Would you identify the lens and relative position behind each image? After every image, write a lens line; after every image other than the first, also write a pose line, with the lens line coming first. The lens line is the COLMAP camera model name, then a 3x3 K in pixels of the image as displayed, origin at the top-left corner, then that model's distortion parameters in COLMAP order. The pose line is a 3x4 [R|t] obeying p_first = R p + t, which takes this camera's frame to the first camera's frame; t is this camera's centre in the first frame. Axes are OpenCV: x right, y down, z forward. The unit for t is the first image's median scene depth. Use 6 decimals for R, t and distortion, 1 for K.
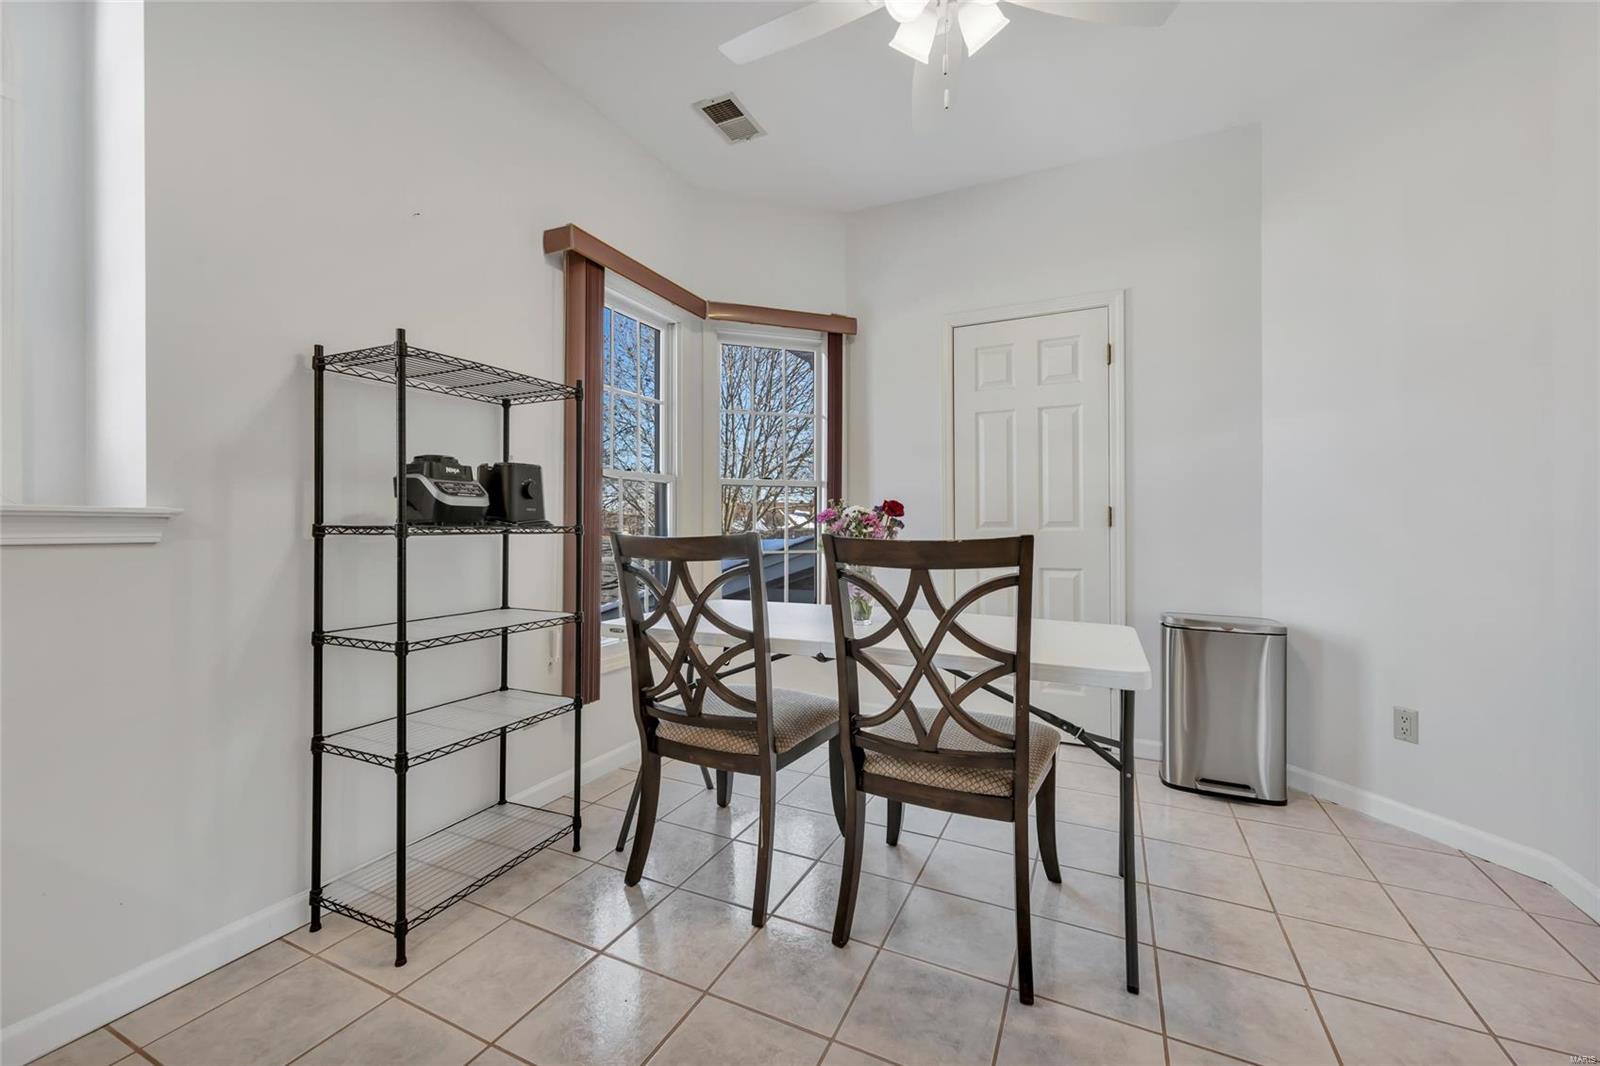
lens RADIAL K [[640.9, 0, 775.4], [0, 640.9, 514.7], [0, 0, 1]] dist [0.006086, 0.000093]
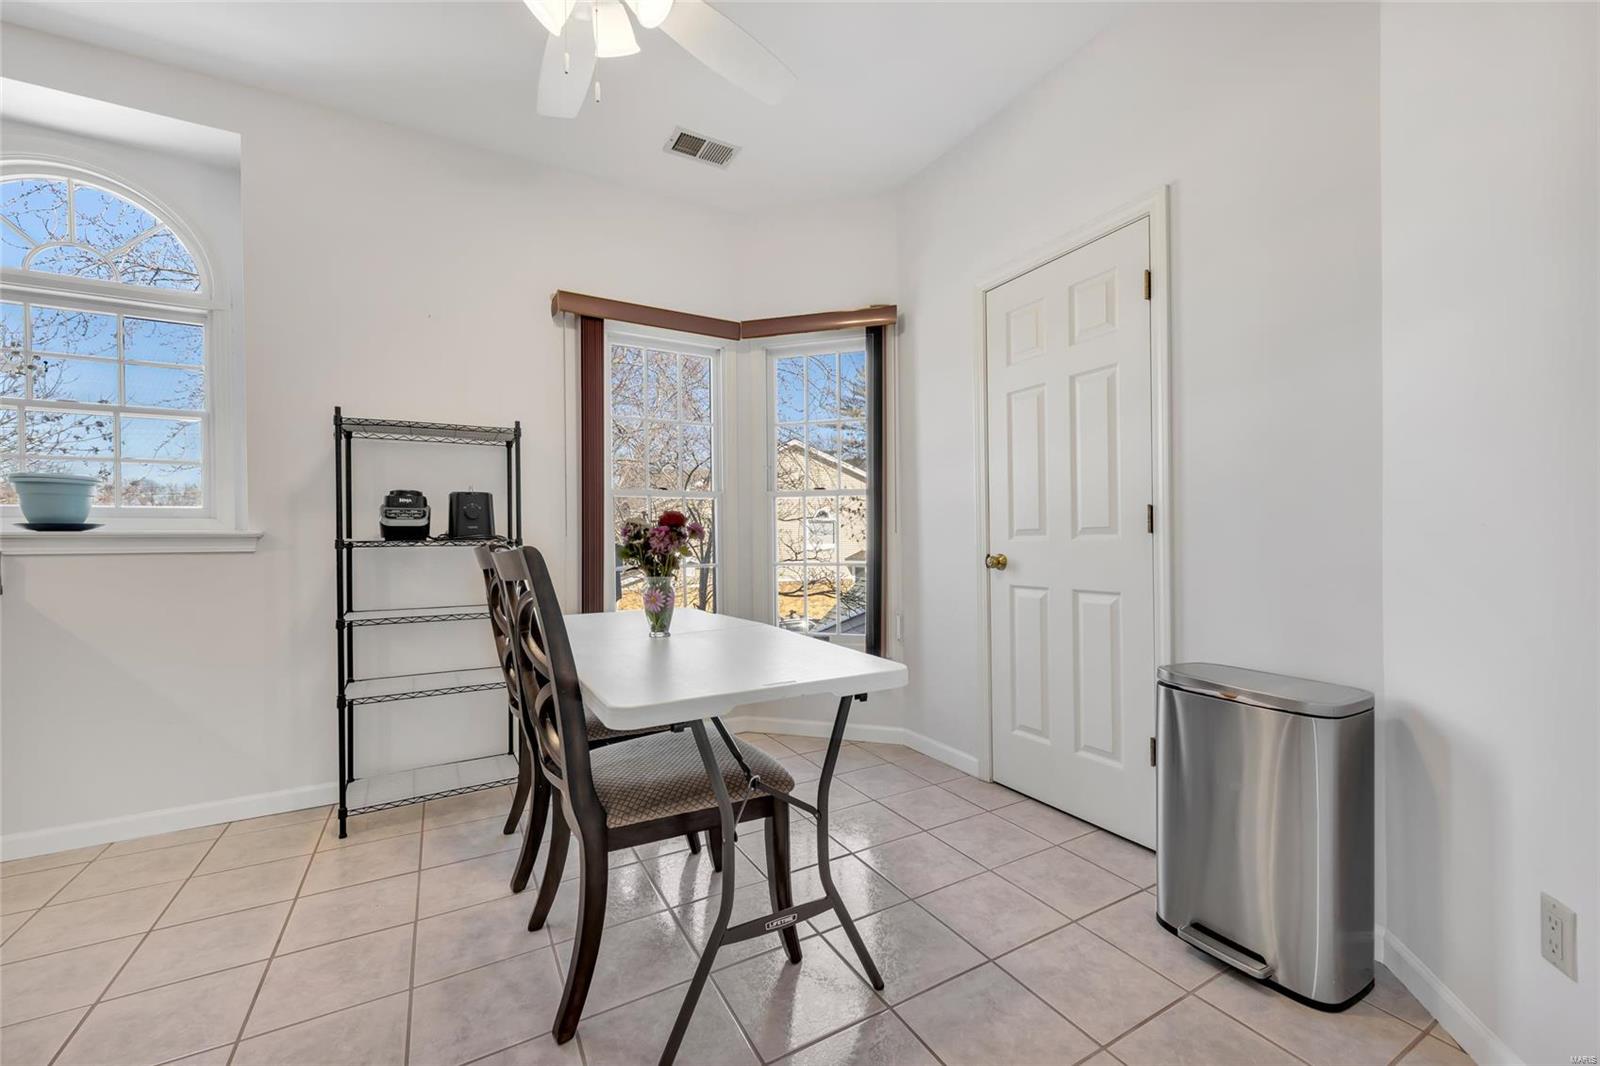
lens RADIAL K [[636.1, 0, 806.7], [0, 636.1, 532.9], [0, 0, 1]] dist [0.006520, -0.000107]
pose [[0.822827, -0.014046, -0.568118, 0.716608], [0.019912, 0.999793, 0.004122, 0.008978], [0.567942, -0.014704, 0.822937, 0.258111]]
